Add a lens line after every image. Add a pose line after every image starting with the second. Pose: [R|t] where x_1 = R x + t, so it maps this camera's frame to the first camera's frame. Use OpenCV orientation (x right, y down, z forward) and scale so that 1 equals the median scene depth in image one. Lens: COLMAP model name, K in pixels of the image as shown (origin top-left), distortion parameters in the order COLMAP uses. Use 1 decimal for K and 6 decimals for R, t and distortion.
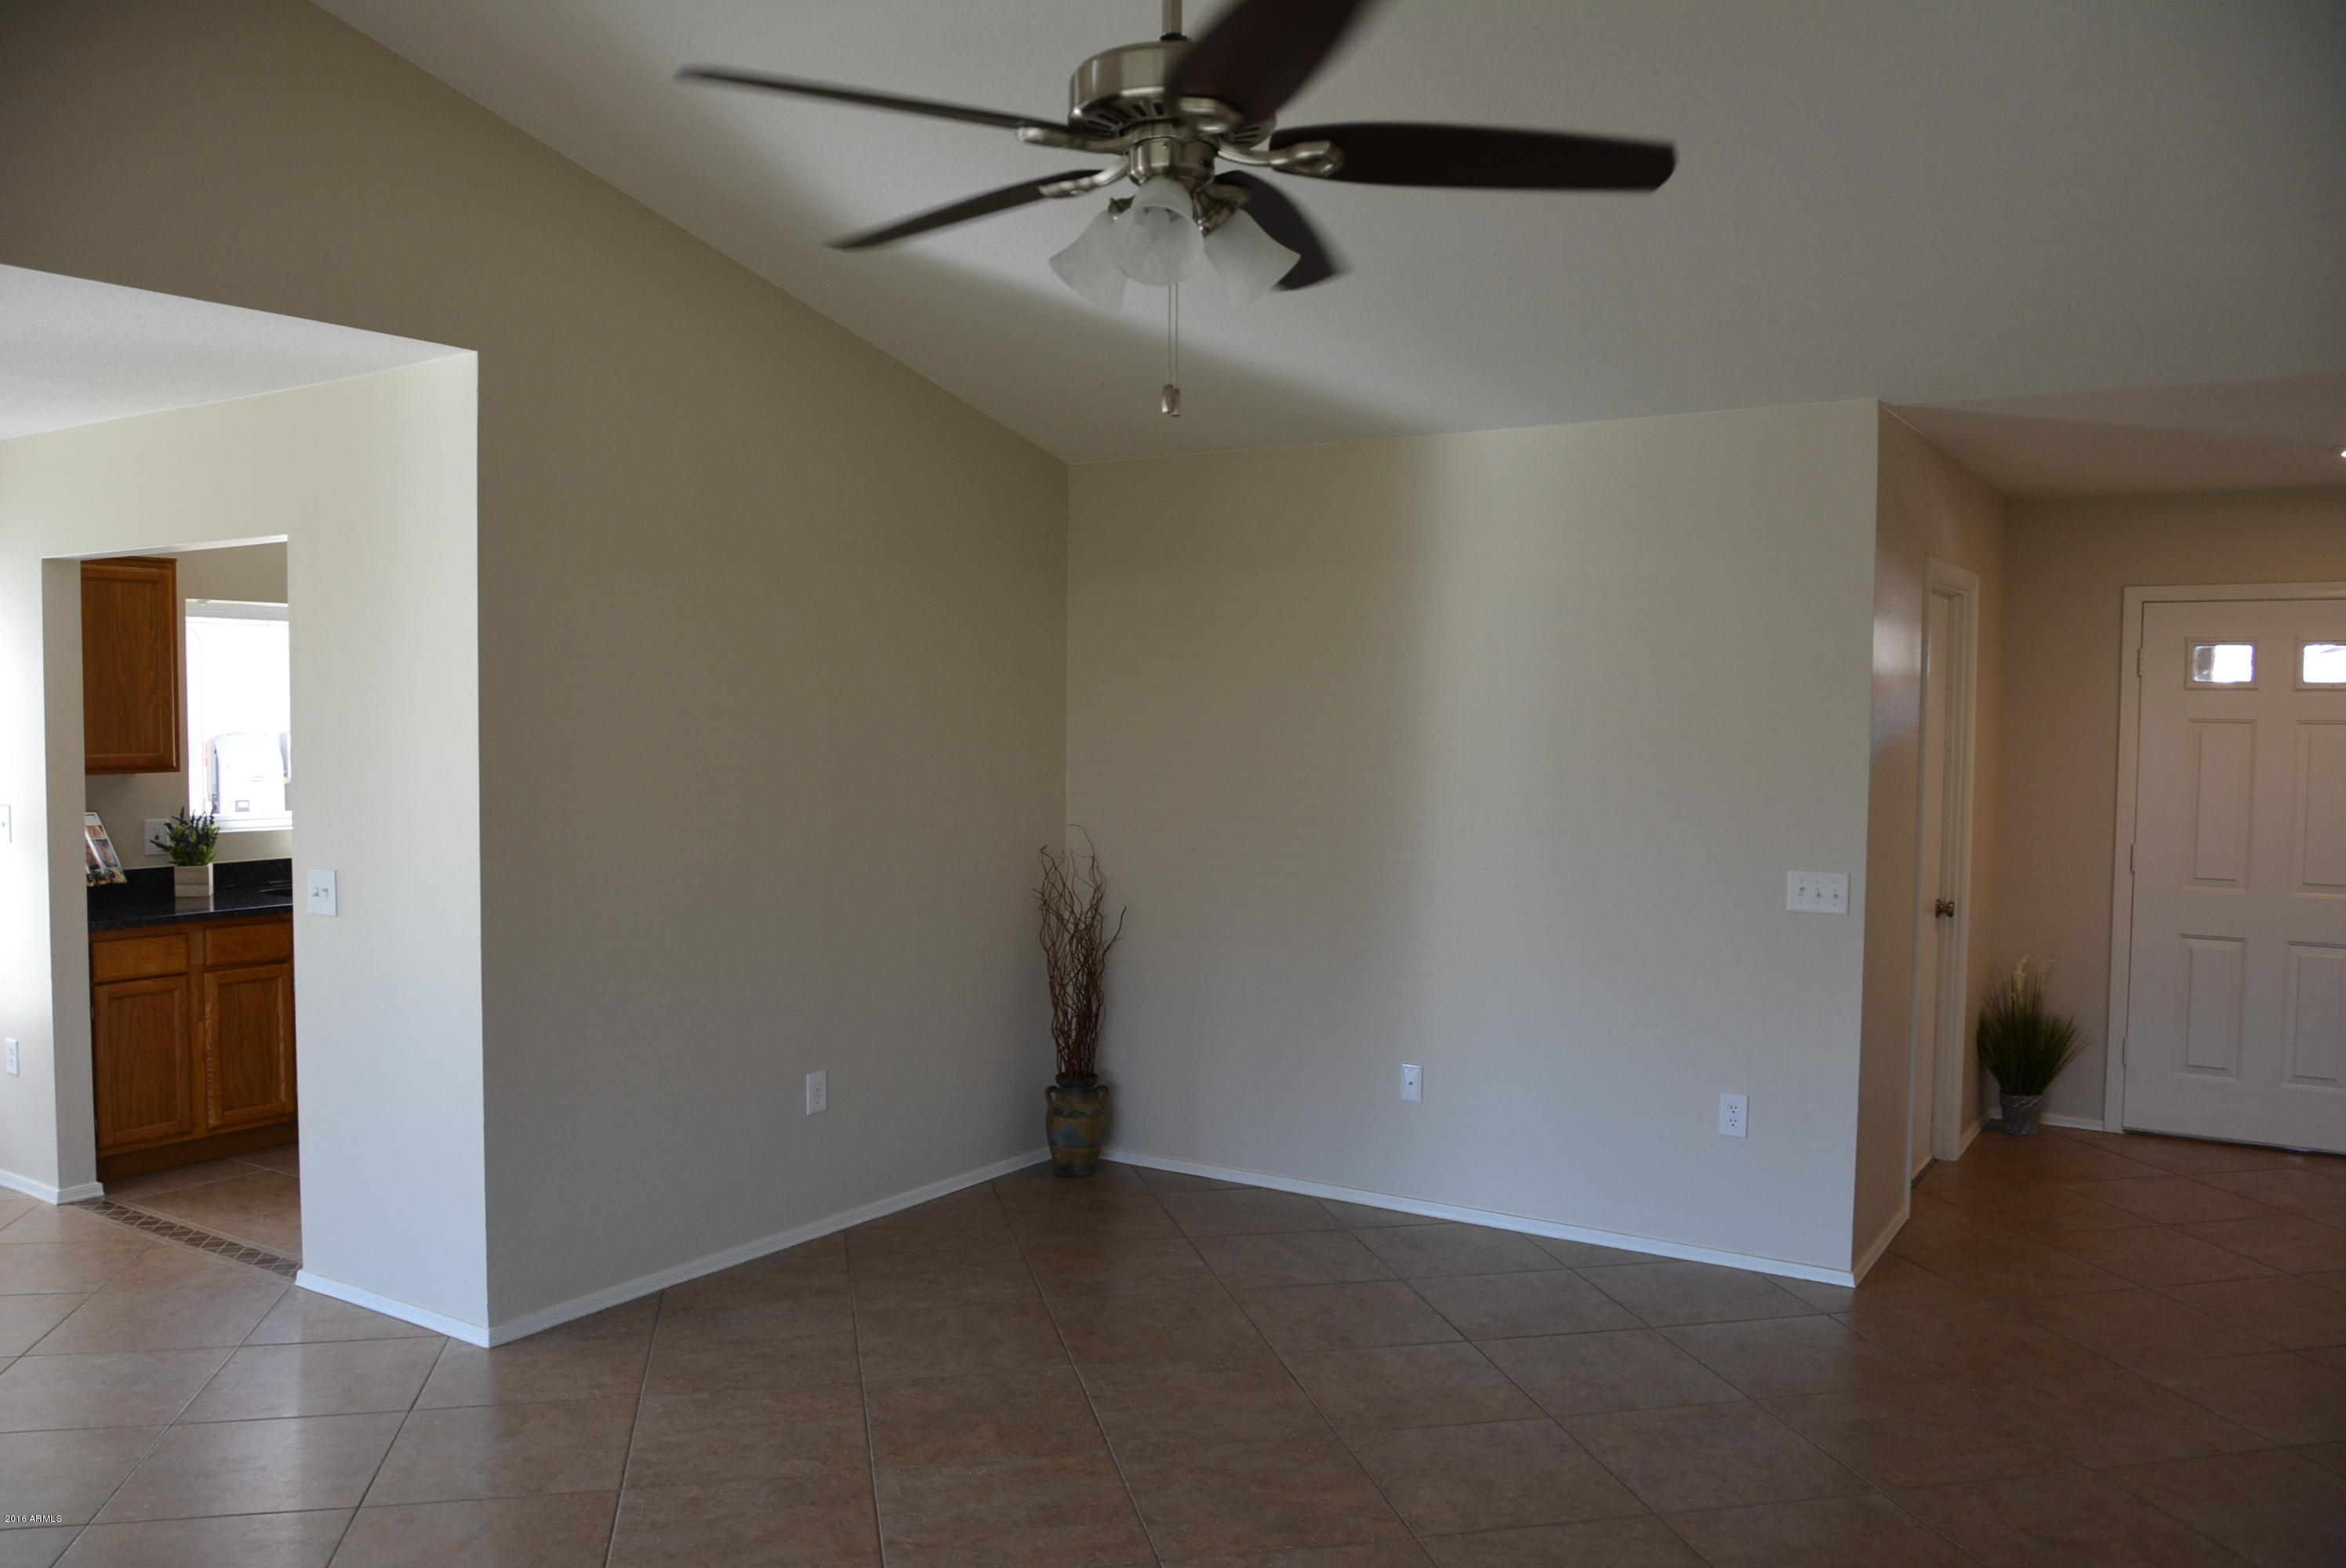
lens RADIAL K [[1778.6, 0, 1173.0], [0, 1778.6, 784.0], [0, 0, 1]] dist [-0.054421, 0.015614]
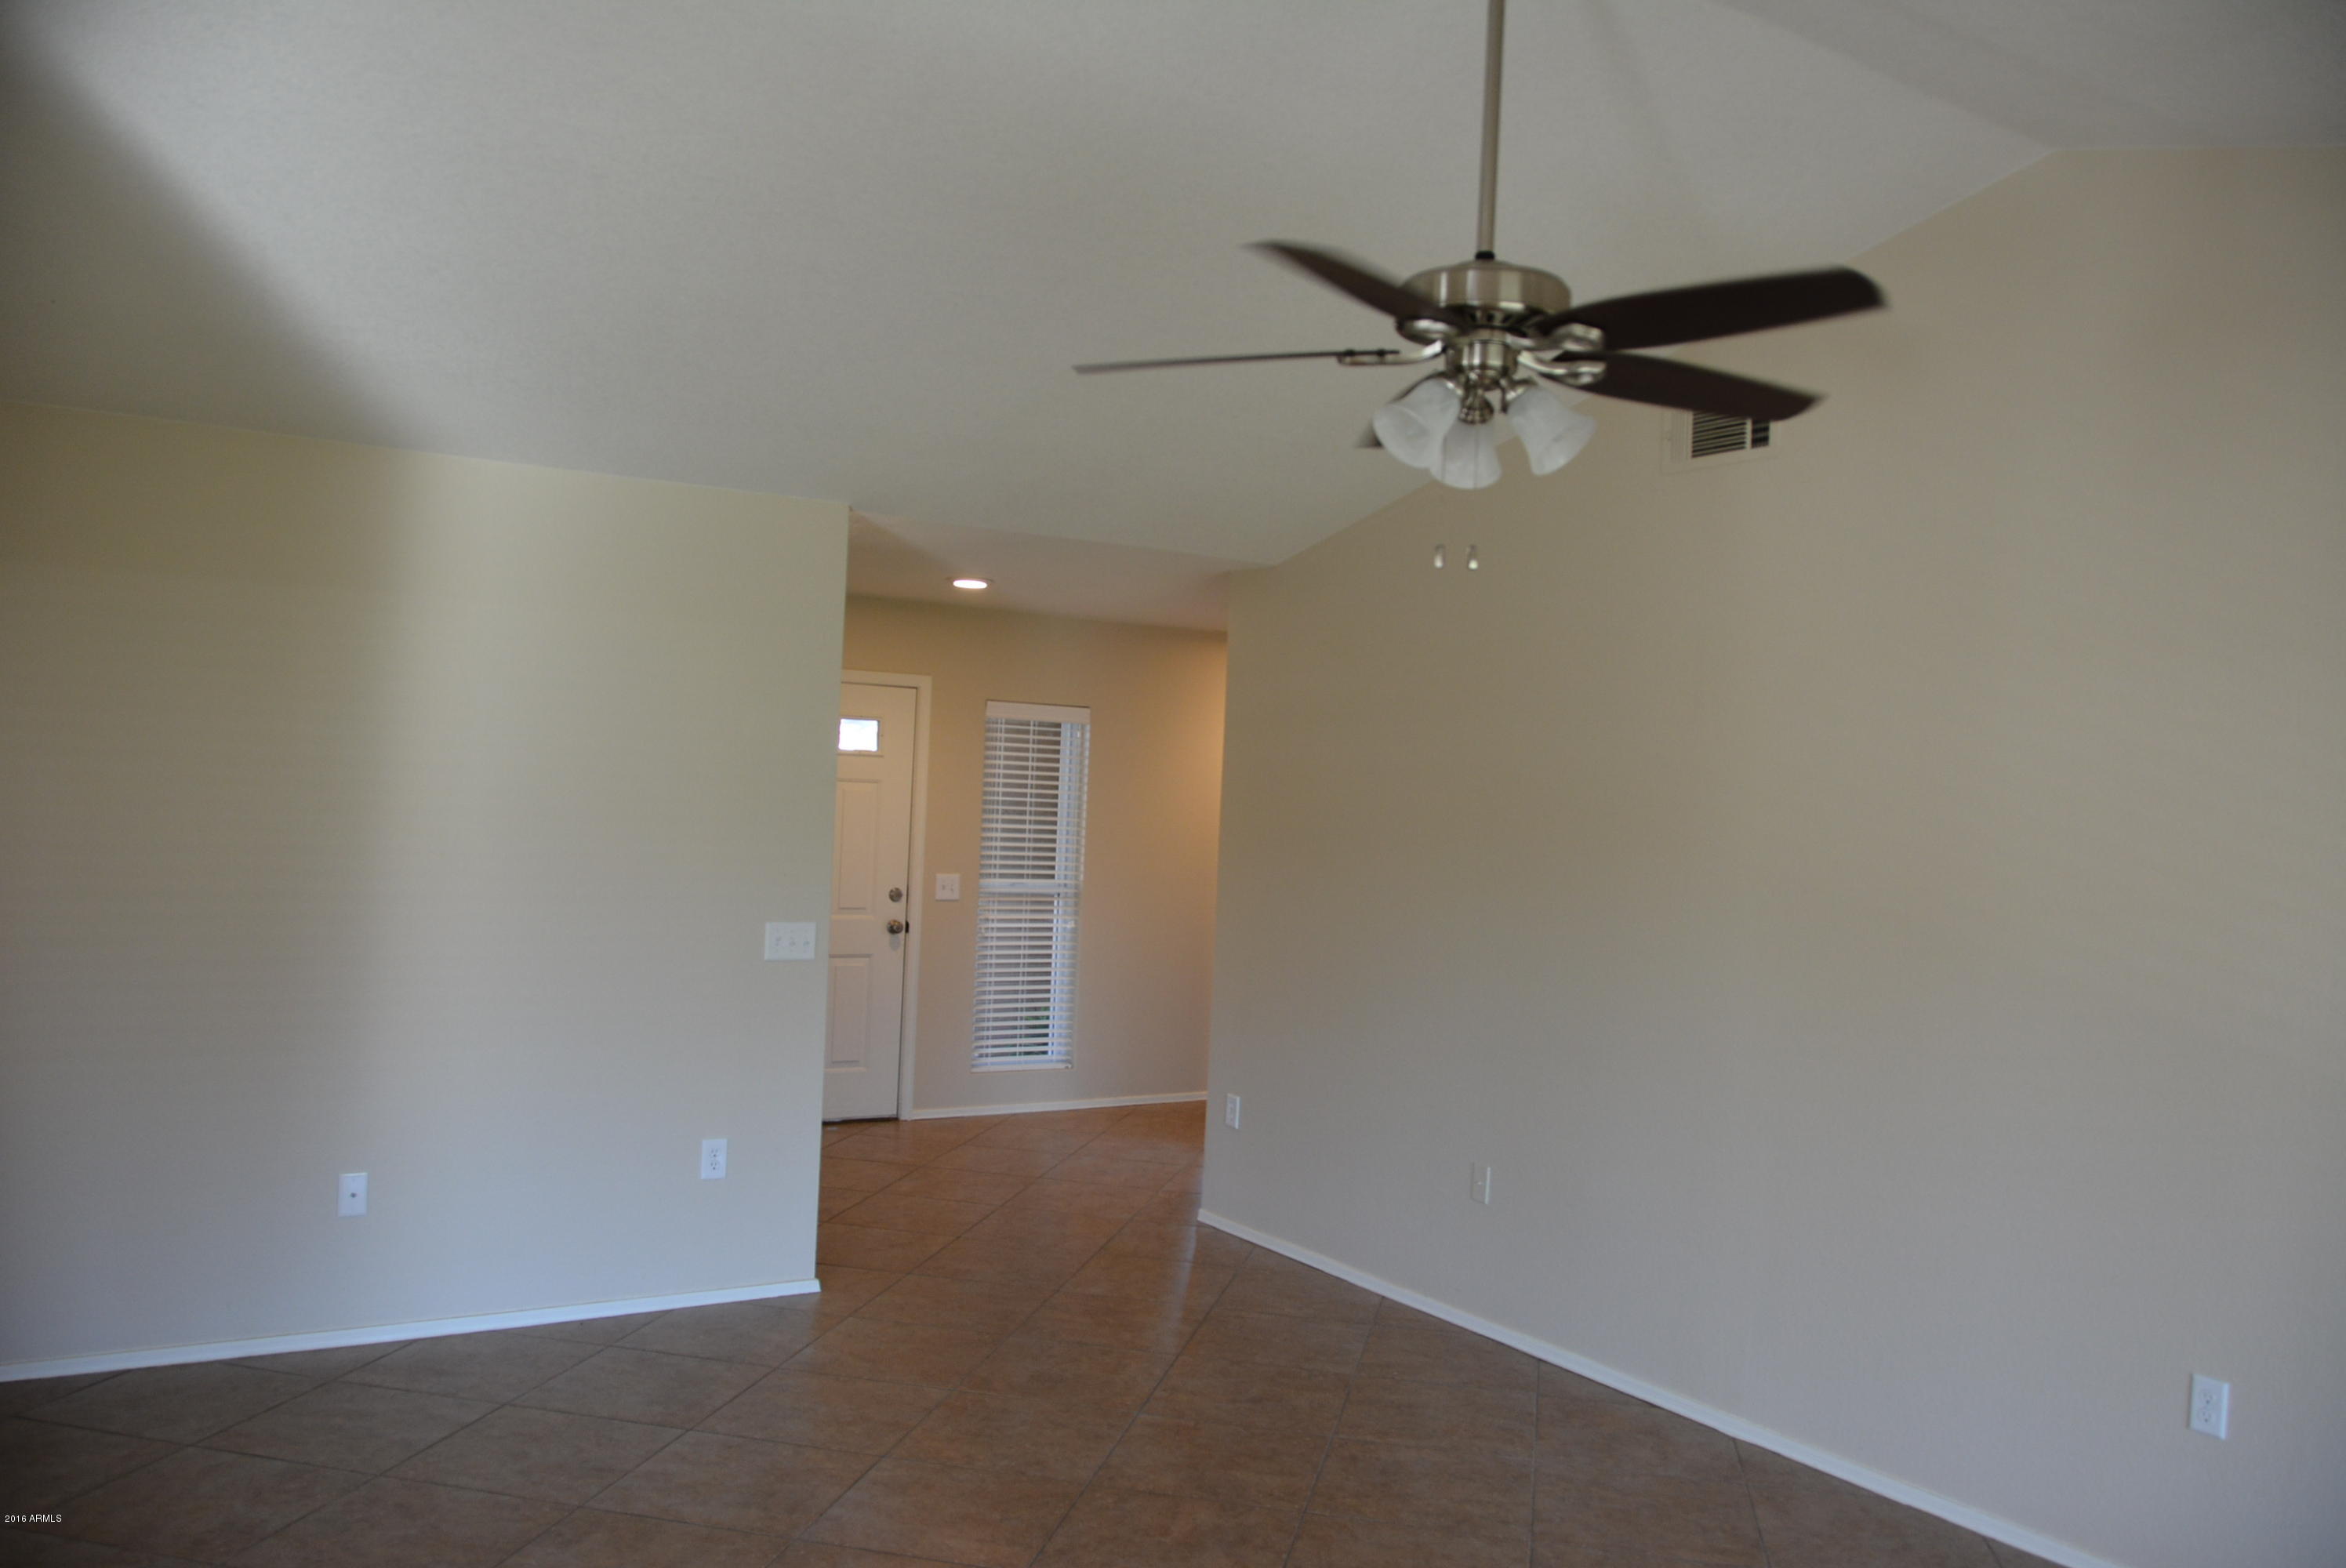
lens RADIAL K [[1778.6, 0, 1173.0], [0, 1778.6, 784.0], [0, 0, 1]] dist [-0.054421, 0.015614]
pose [[0.422983, 0.009681, 0.906086, -0.531608], [-0.000306, 0.999944, -0.010541, -0.024551], [-0.906138, 0.004181, 0.422962, 0.314399]]
